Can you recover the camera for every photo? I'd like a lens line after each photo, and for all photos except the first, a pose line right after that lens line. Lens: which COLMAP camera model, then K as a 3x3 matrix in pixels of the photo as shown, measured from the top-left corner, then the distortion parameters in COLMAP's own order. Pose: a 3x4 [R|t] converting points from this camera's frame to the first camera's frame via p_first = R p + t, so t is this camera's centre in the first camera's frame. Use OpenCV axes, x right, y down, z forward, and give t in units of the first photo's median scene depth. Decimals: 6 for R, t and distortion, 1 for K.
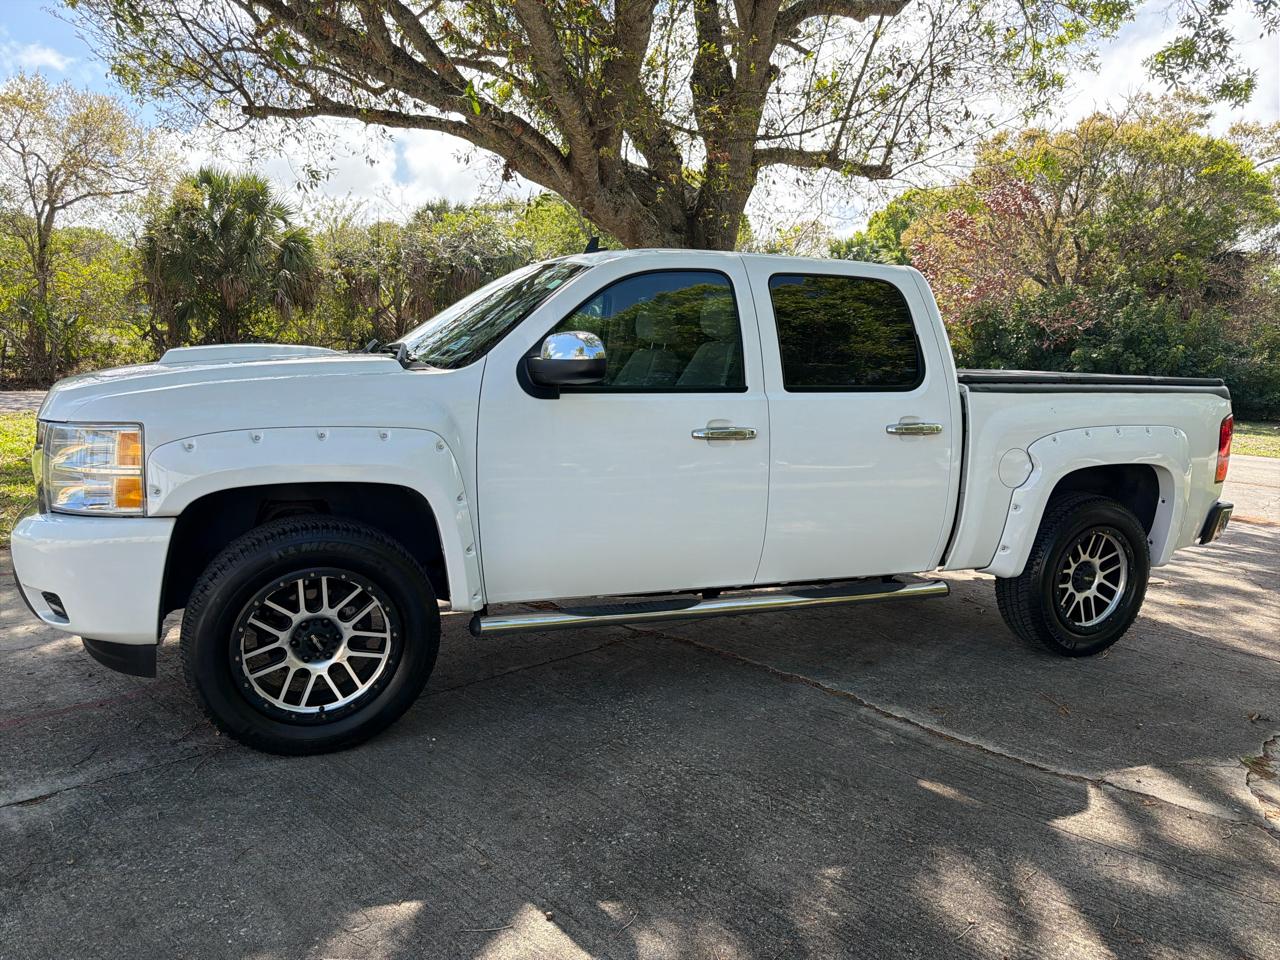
lens RADIAL K [[905.2, 0, 644.7], [0, 905.2, 484.8], [0, 0, 1]] dist [0.032590, -0.038958]
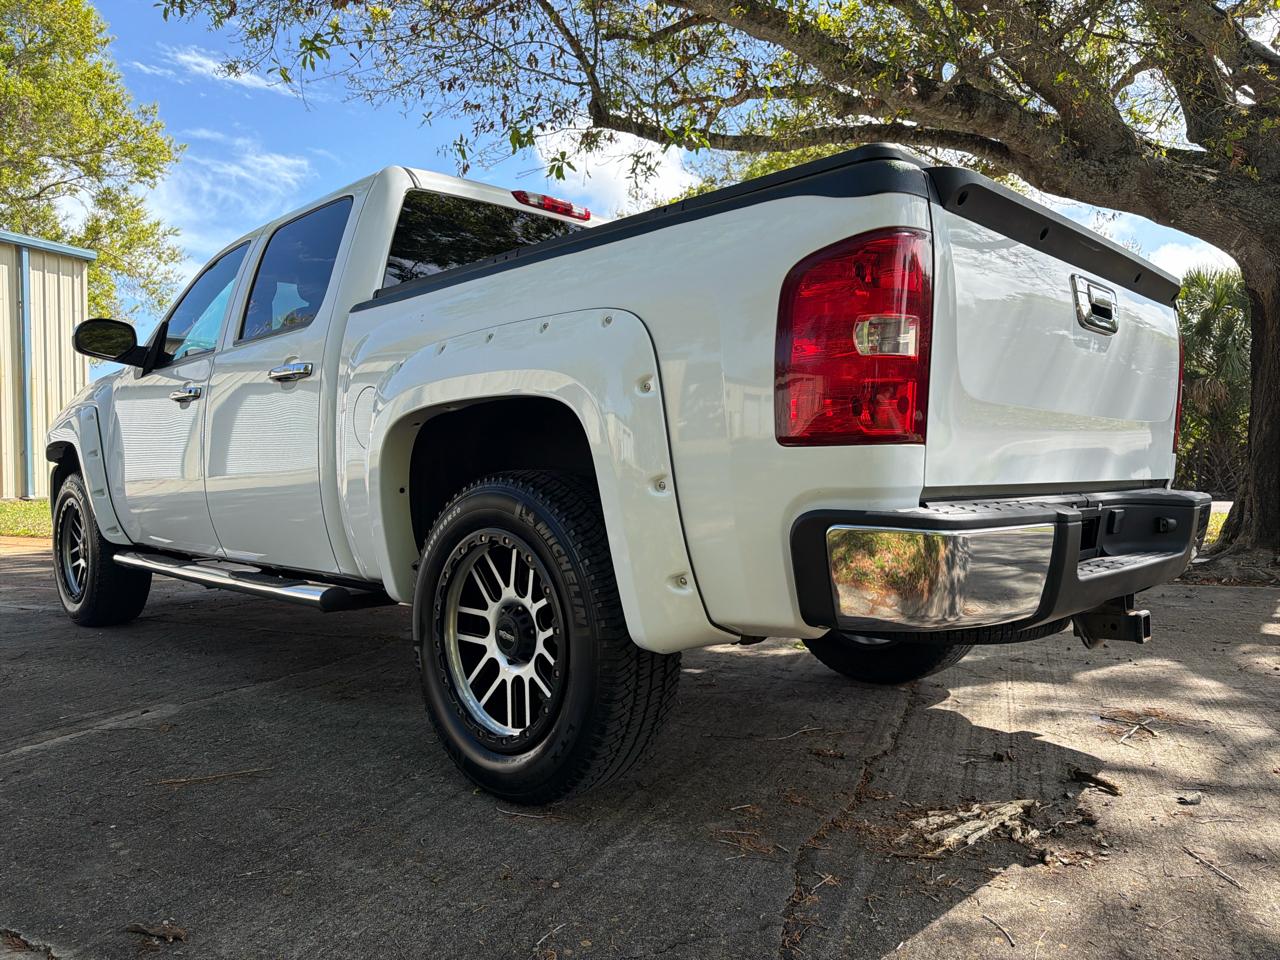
lens RADIAL K [[905.2, 0, 640.6], [0, 905.2, 478.7], [0, 0, 1]] dist [0.032590, -0.038958]
pose [[0.380569, -0.032213, -0.924191, 1.171269], [-0.112736, 0.990323, -0.080941, 0.059013], [0.917855, 0.134993, 0.373254, 1.040869]]
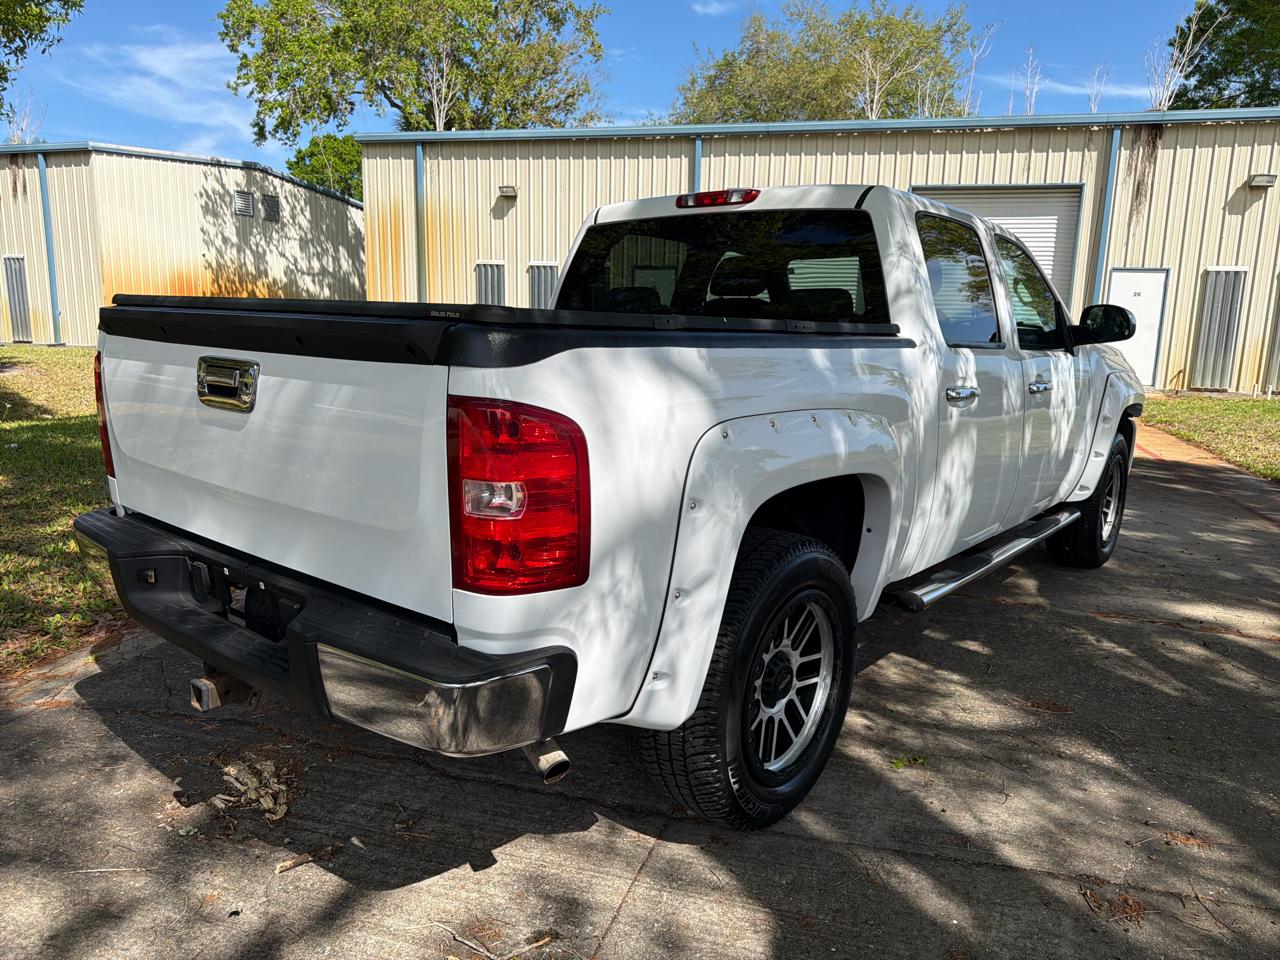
lens RADIAL K [[905.2, 0, 641.7], [0, 905.2, 482.9], [0, 0, 1]] dist [0.032590, -0.038958]
pose [[-0.882972, 0.018396, -0.469065, 0.791671], [-0.132095, 0.949117, 0.285880, -0.266768], [0.450457, 0.314385, -0.835614, 2.118409]]
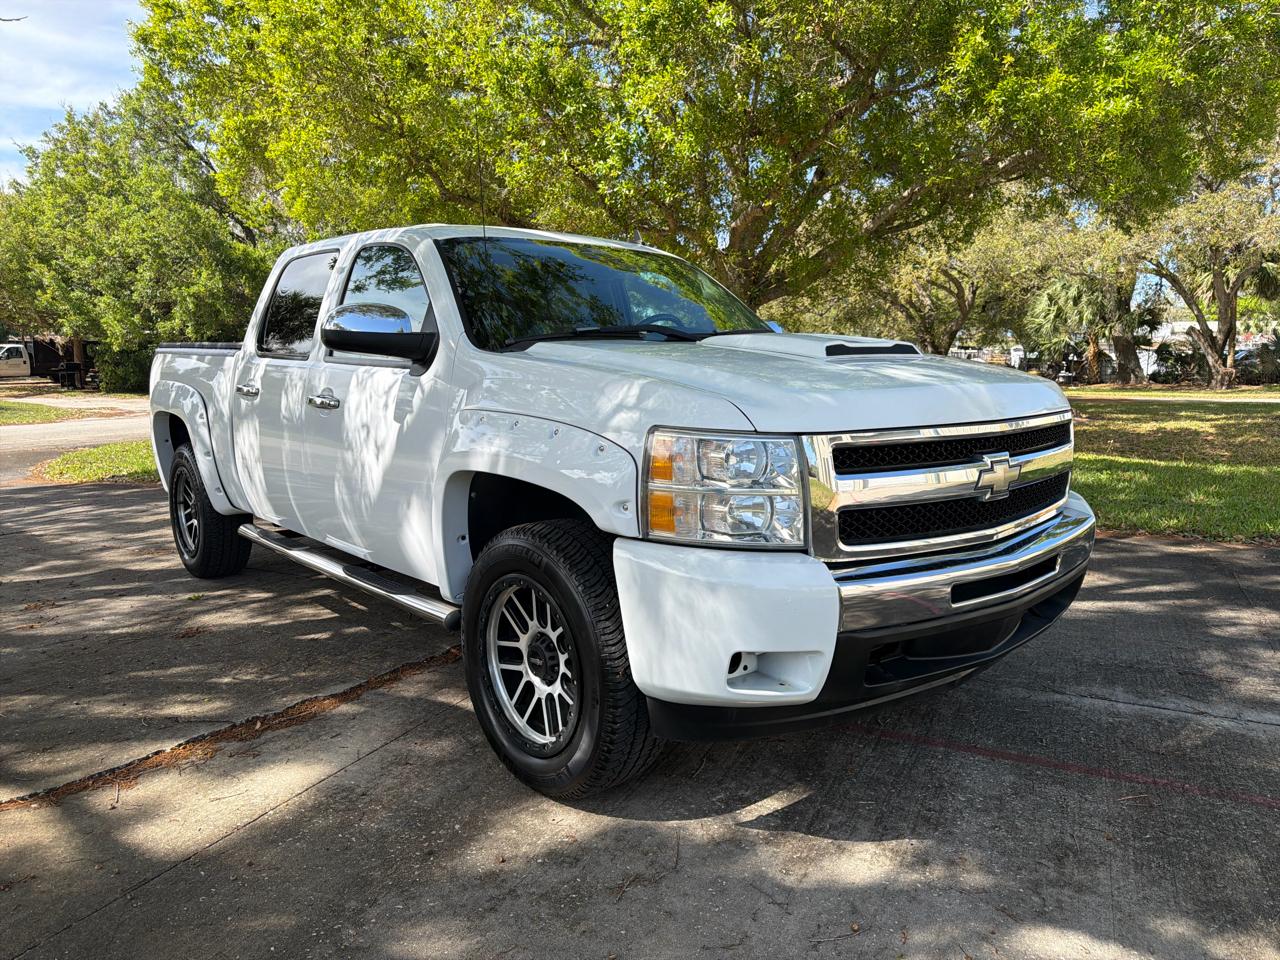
lens RADIAL K [[905.2, 0, 629.6], [0, 905.2, 479.4], [0, 0, 1]] dist [0.032590, -0.038958]
pose [[-0.298597, -0.170669, 0.938995, -1.169161], [0.127678, 0.967893, 0.216523, -0.221420], [-0.945800, 0.184542, -0.267219, 1.372428]]
